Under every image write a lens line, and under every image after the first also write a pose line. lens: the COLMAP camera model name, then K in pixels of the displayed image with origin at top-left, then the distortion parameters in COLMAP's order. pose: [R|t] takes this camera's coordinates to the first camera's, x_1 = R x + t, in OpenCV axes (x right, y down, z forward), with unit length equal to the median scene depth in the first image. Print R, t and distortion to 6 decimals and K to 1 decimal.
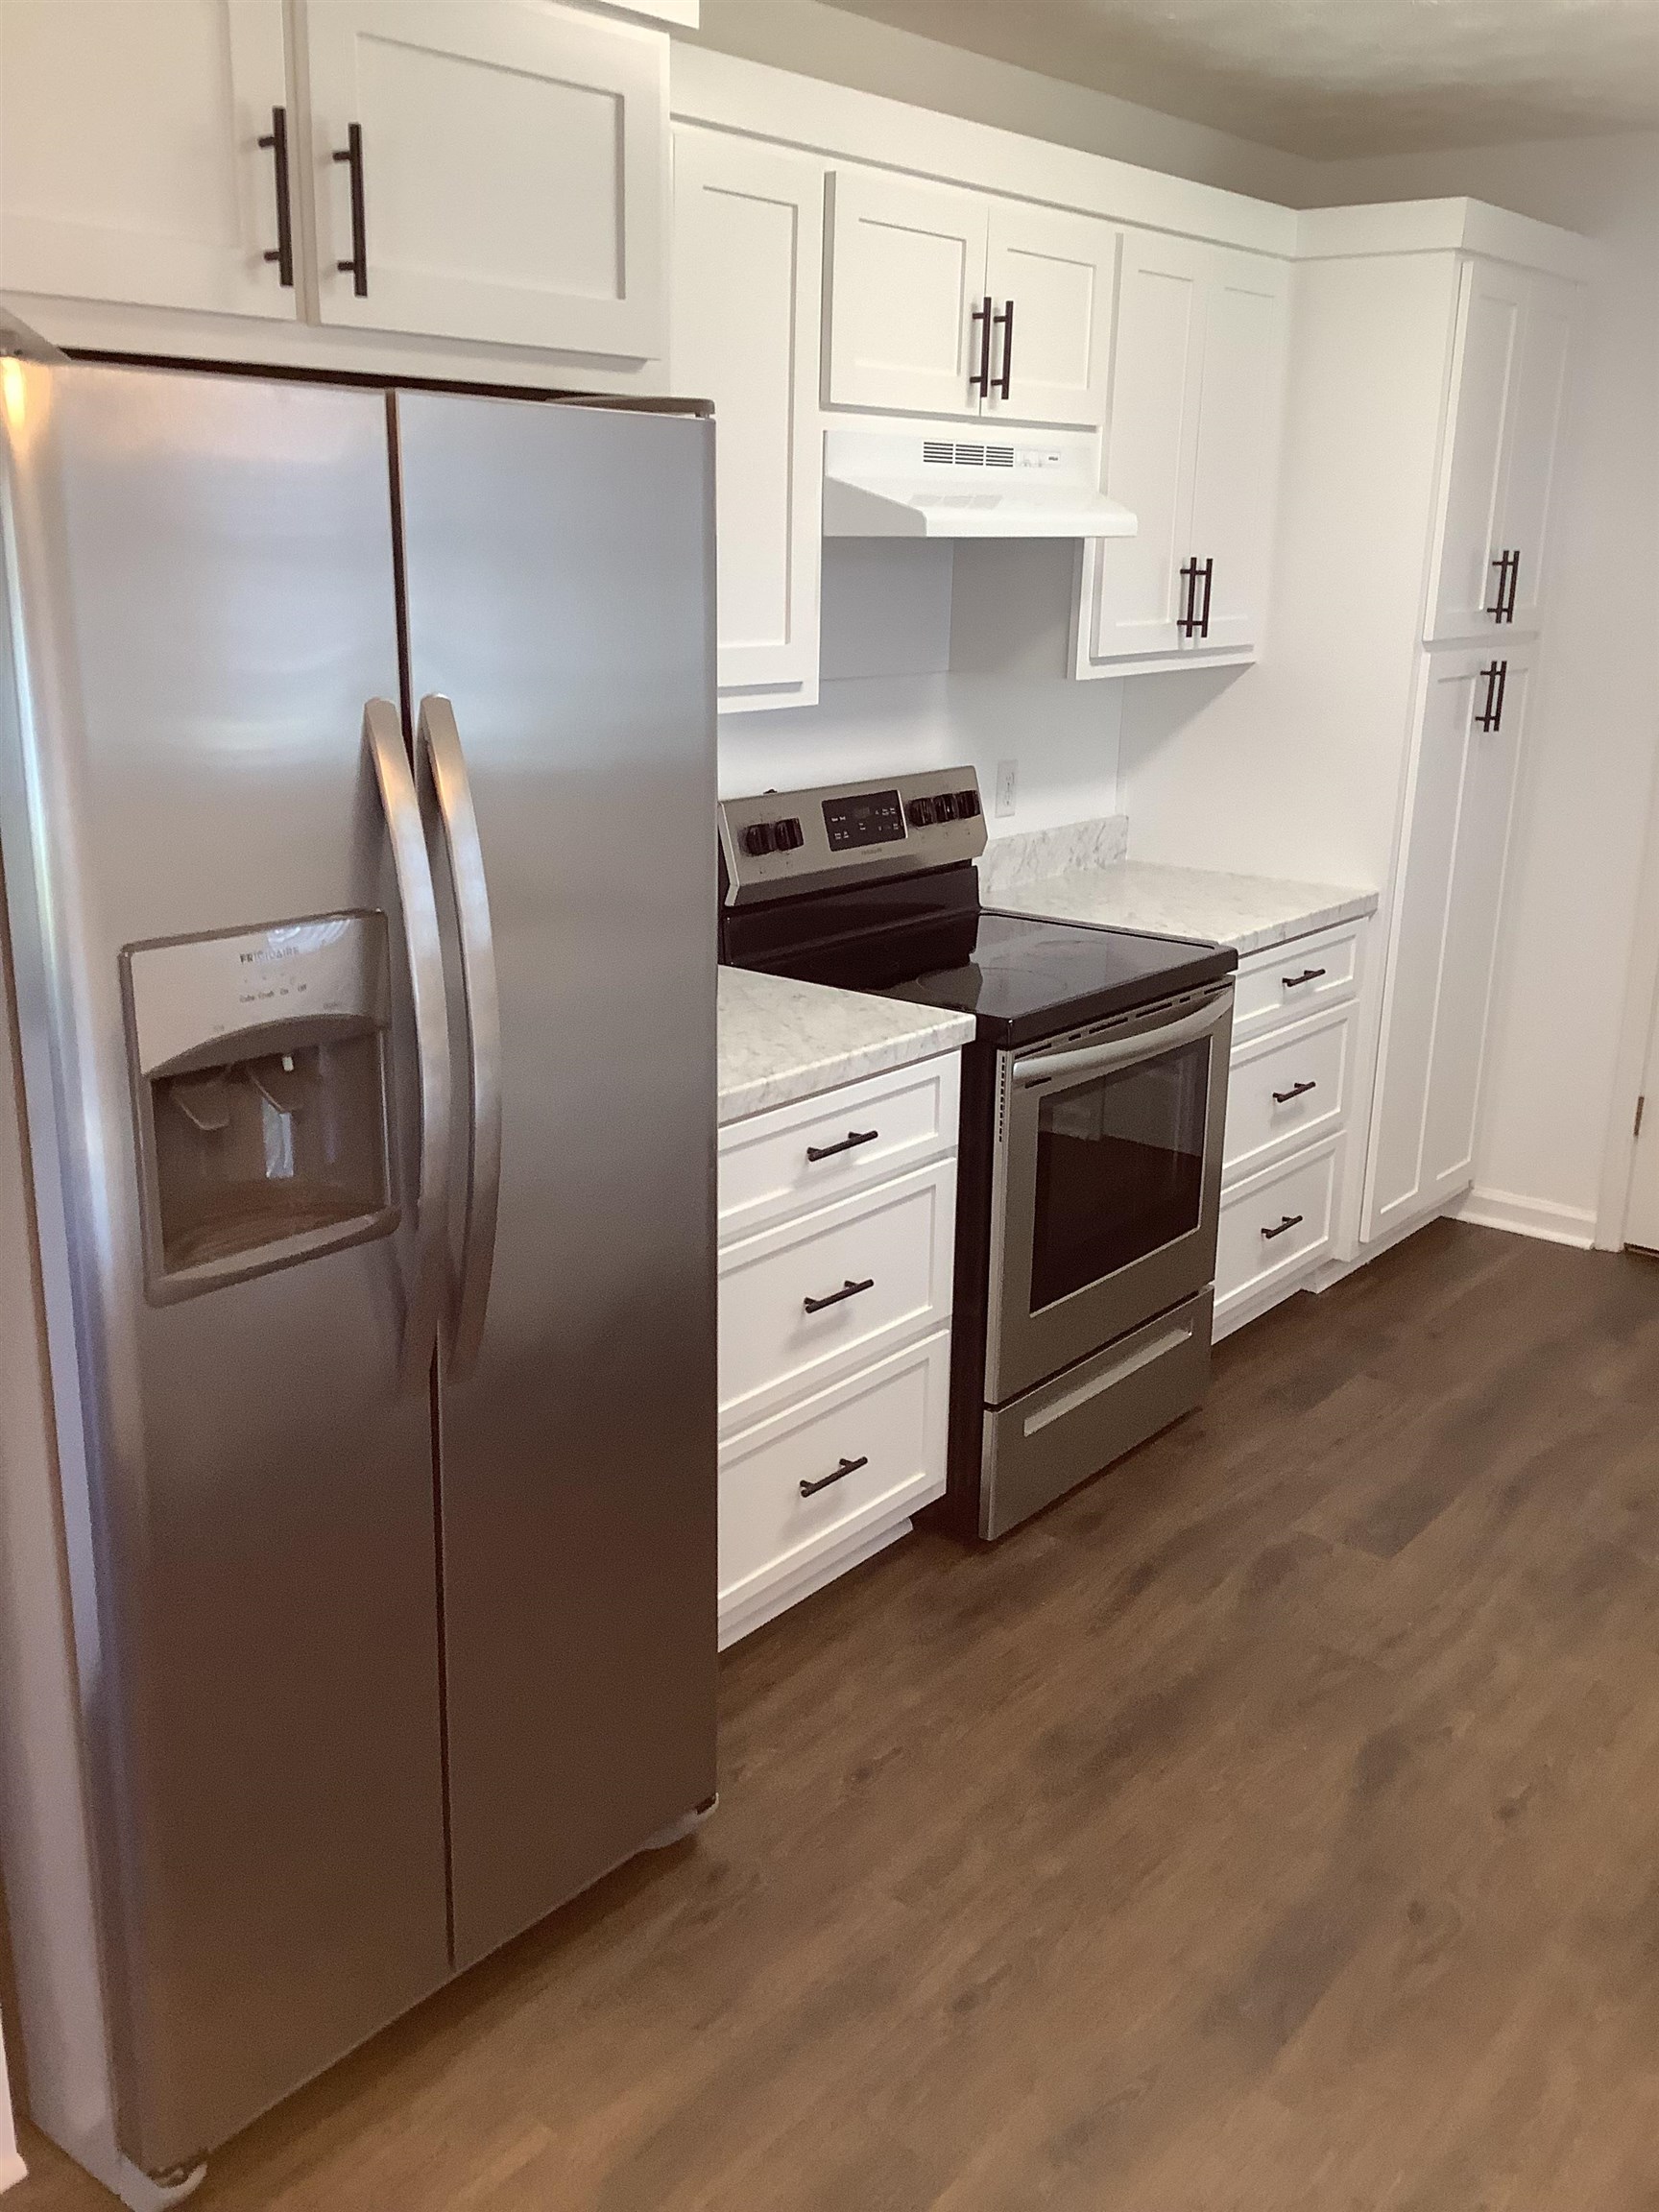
lens RADIAL K [[2034.6, 0, 755.1], [0, 2034.6, 1112.4], [0, 0, 1]] dist [0.104683, -0.219664]
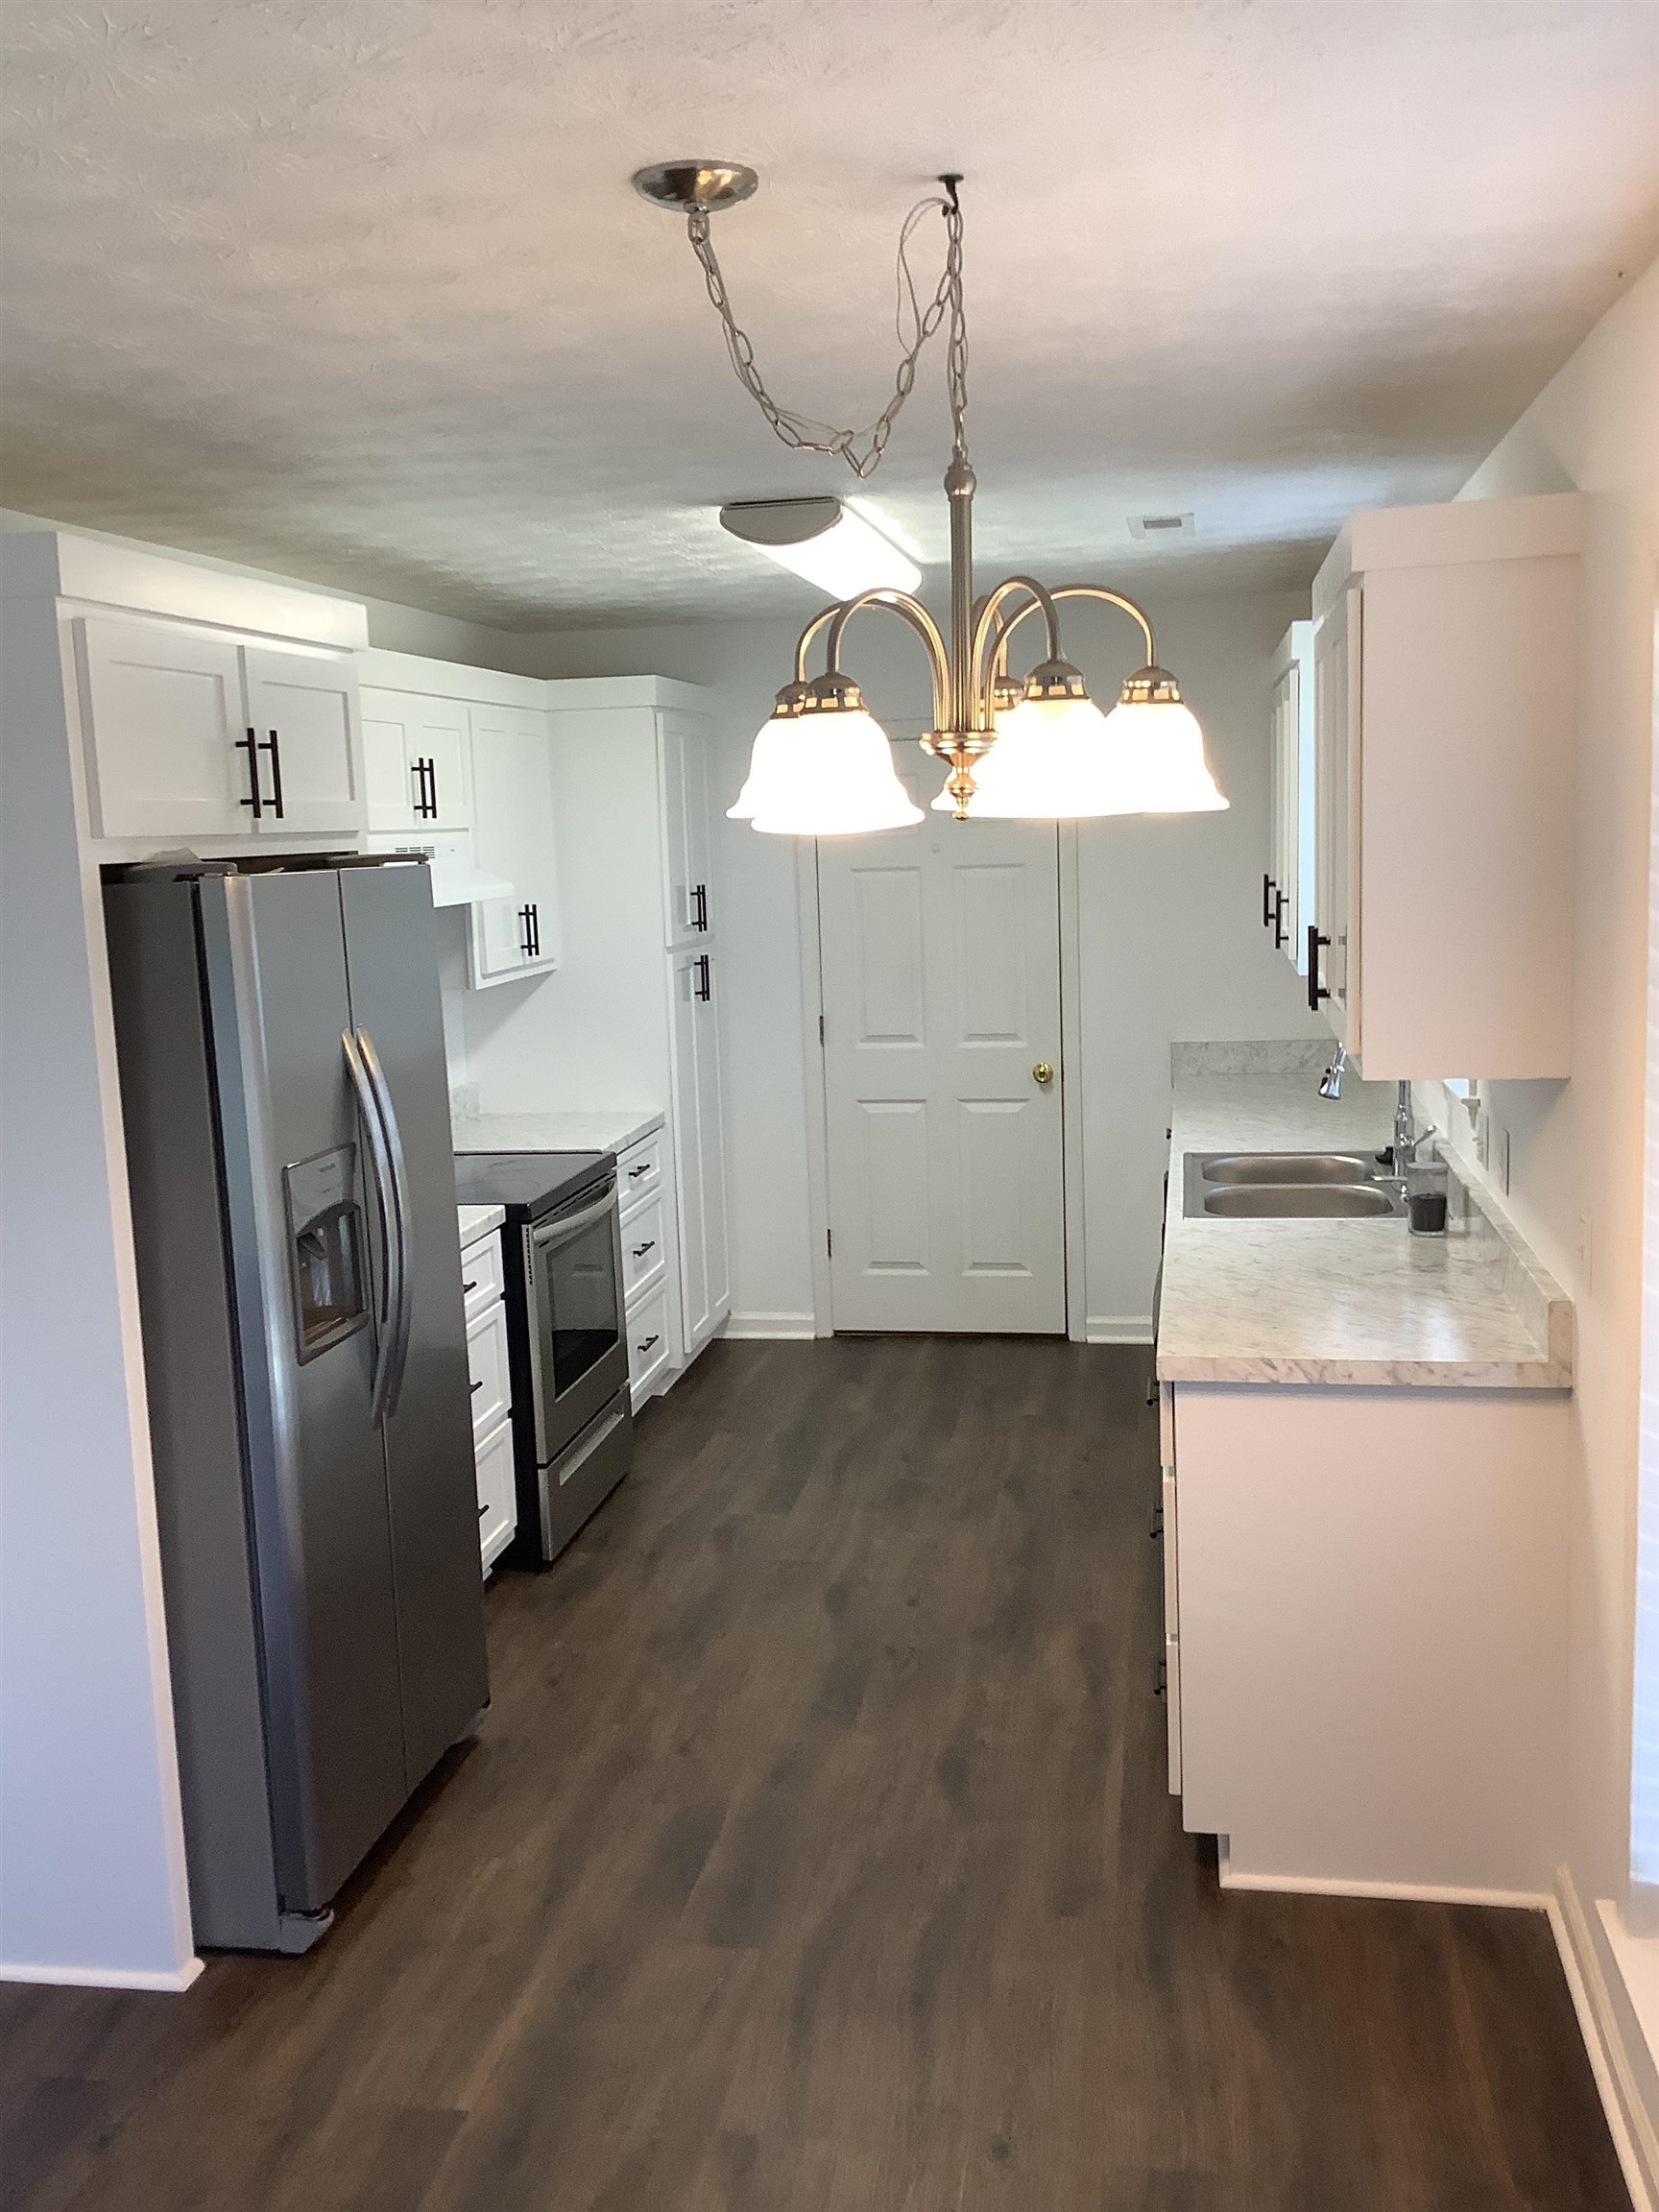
lens RADIAL K [[2040.6, 0, 829.5], [0, 2040.6, 1106.0], [0, 0, 1]] dist [0.067254, -0.010192]
pose [[0.869765, -0.116761, 0.479453, -0.366334], [0.185331, 0.977768, -0.098089, 0.068210], [-0.457341, 0.174172, 0.872068, -0.422091]]
